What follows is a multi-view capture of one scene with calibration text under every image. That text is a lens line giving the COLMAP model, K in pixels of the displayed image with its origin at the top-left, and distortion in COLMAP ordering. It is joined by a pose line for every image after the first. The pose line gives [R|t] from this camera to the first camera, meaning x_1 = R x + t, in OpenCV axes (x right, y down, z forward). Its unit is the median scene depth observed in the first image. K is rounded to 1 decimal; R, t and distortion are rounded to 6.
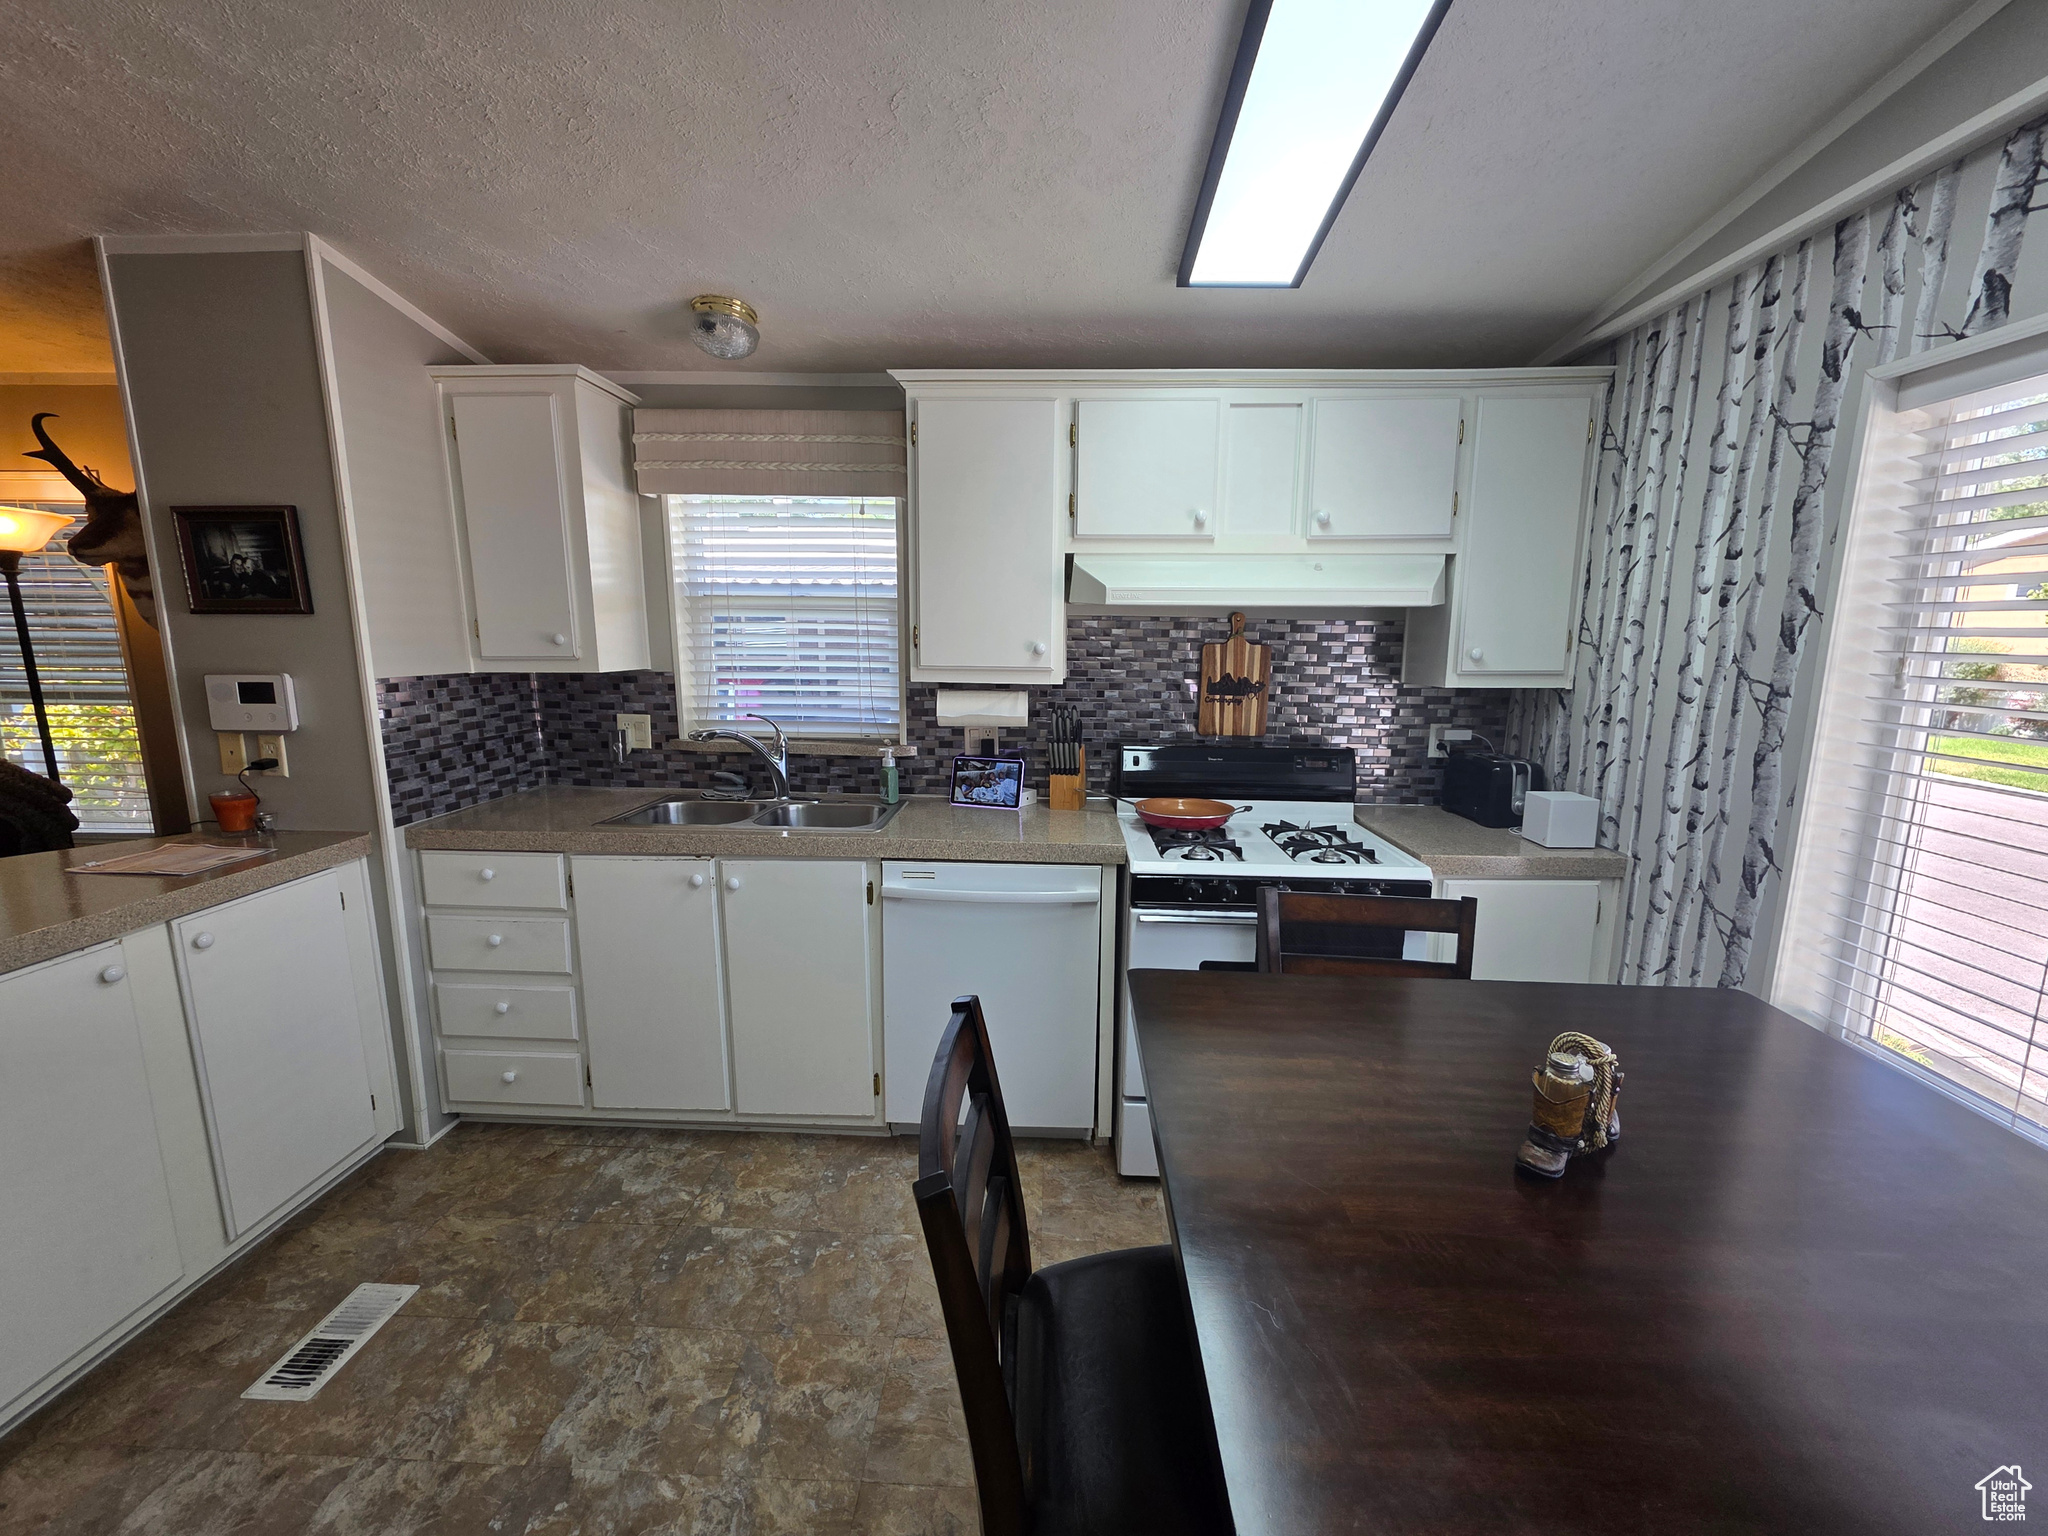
lens RADIAL K [[833.0, 0, 1030.3], [0, 833.0, 763.1], [0, 0, 1]] dist [-0.000584, -0.000275]
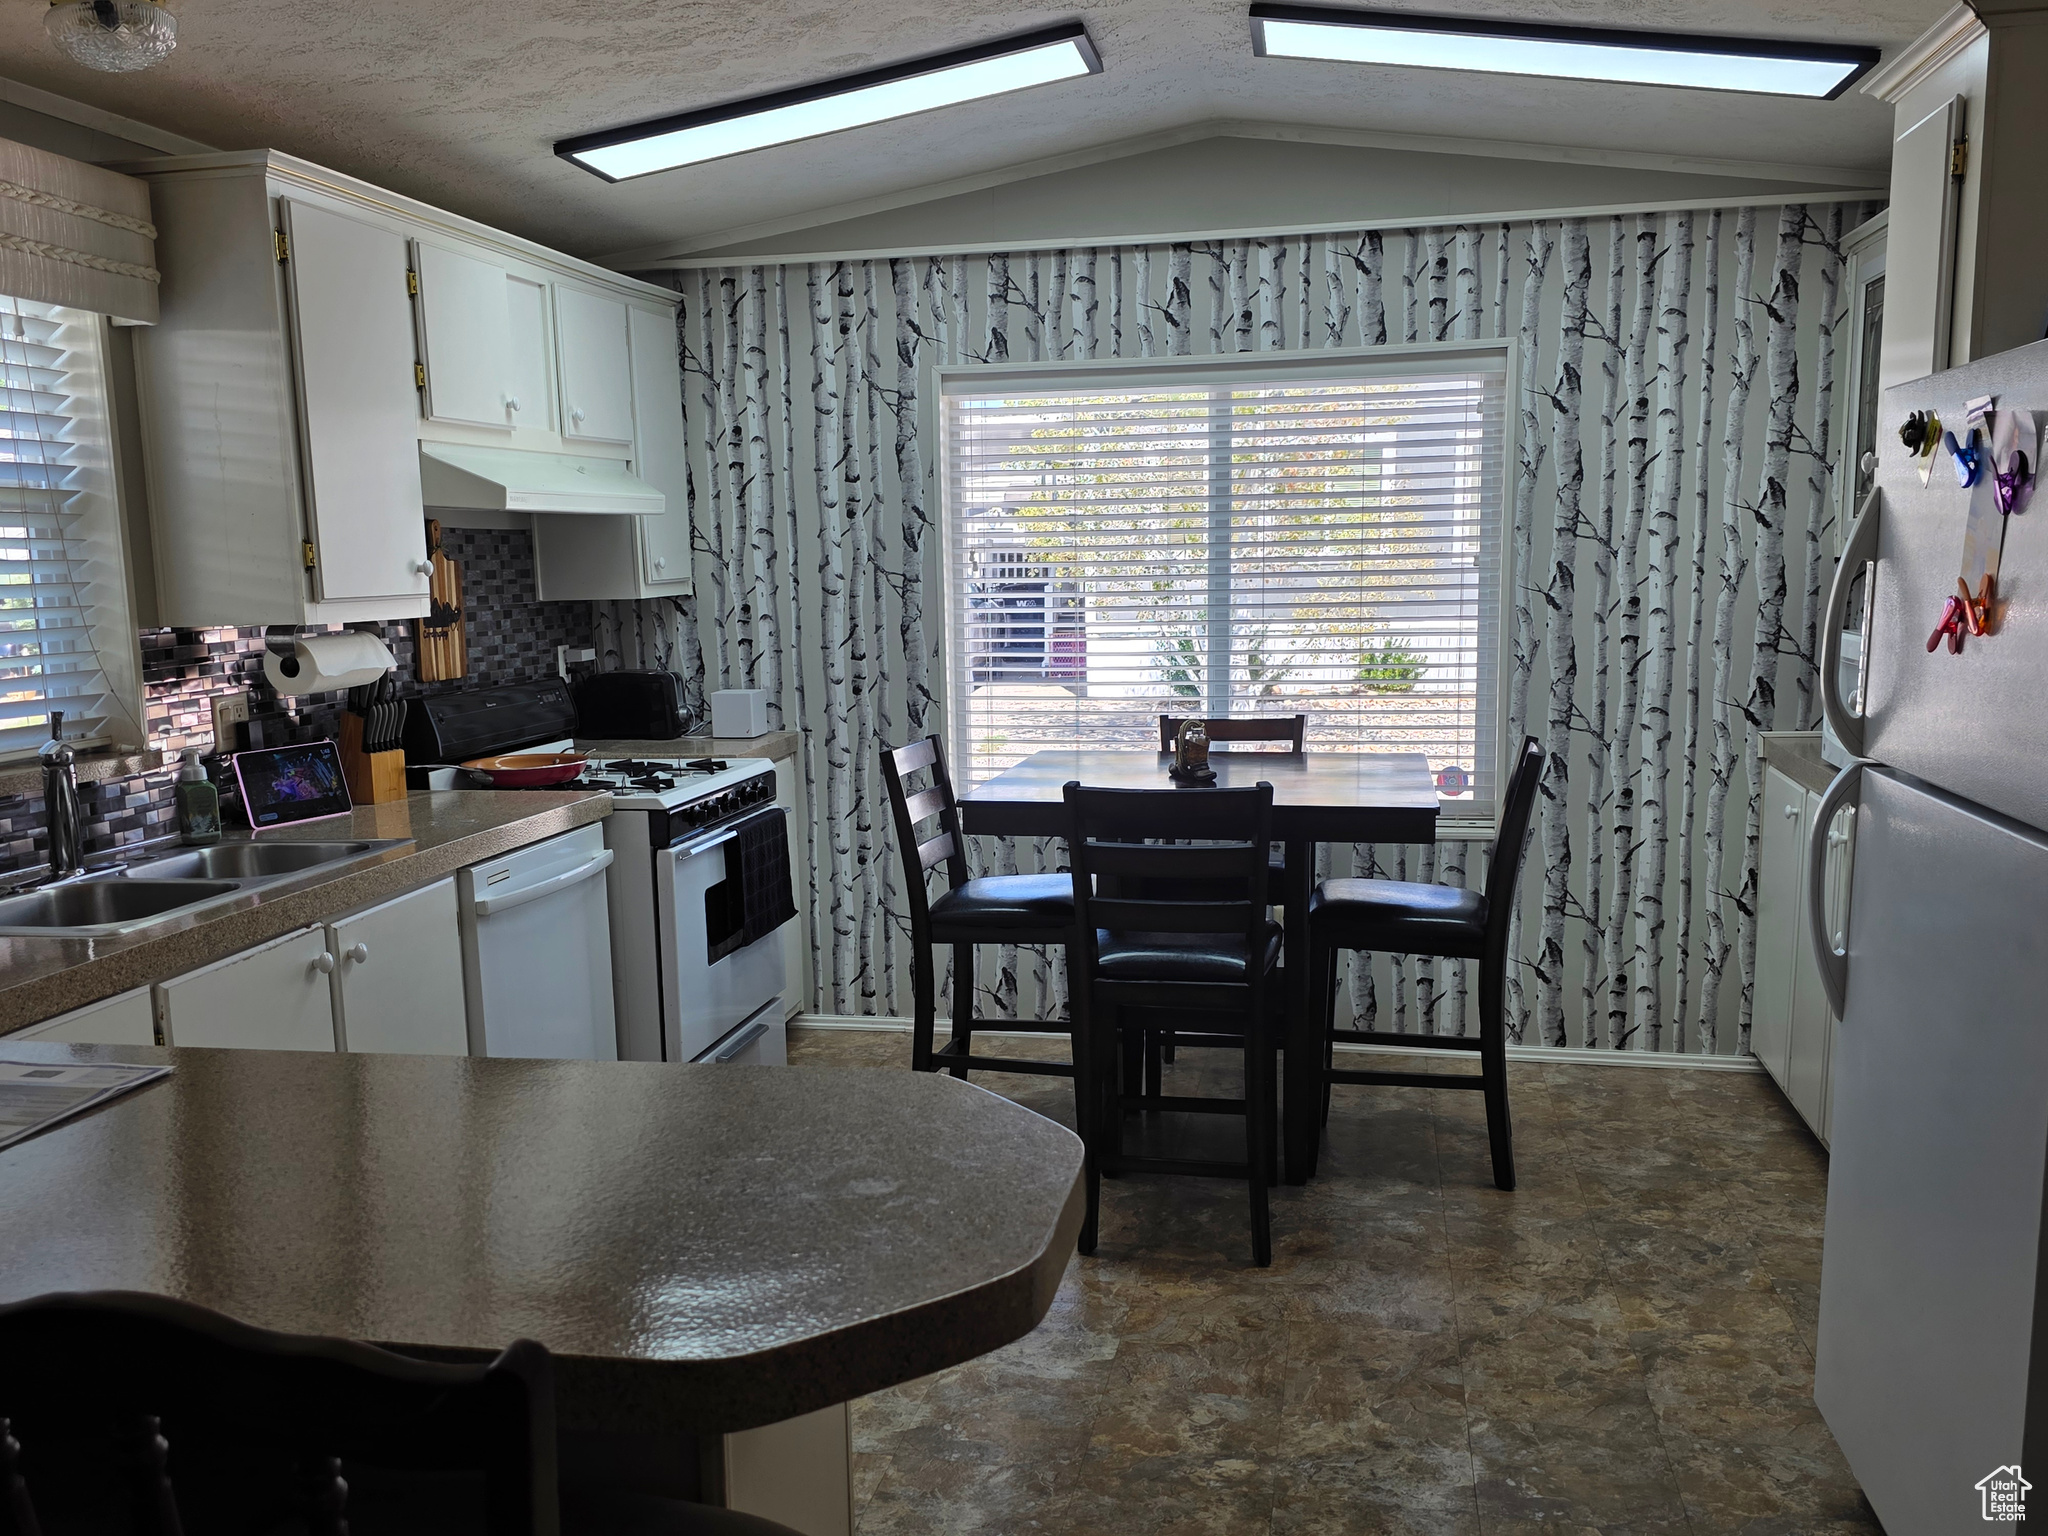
lens RADIAL K [[1701.0, 0, 1021.6], [0, 1701.0, 777.5], [0, 0, 1]] dist [0.002834, -0.008033]
pose [[0.160439, -0.144710, 0.976380, -1.578298], [0.168398, 0.978705, 0.117383, -0.051645], [-0.972575, 0.145588, 0.181391, 0.281450]]
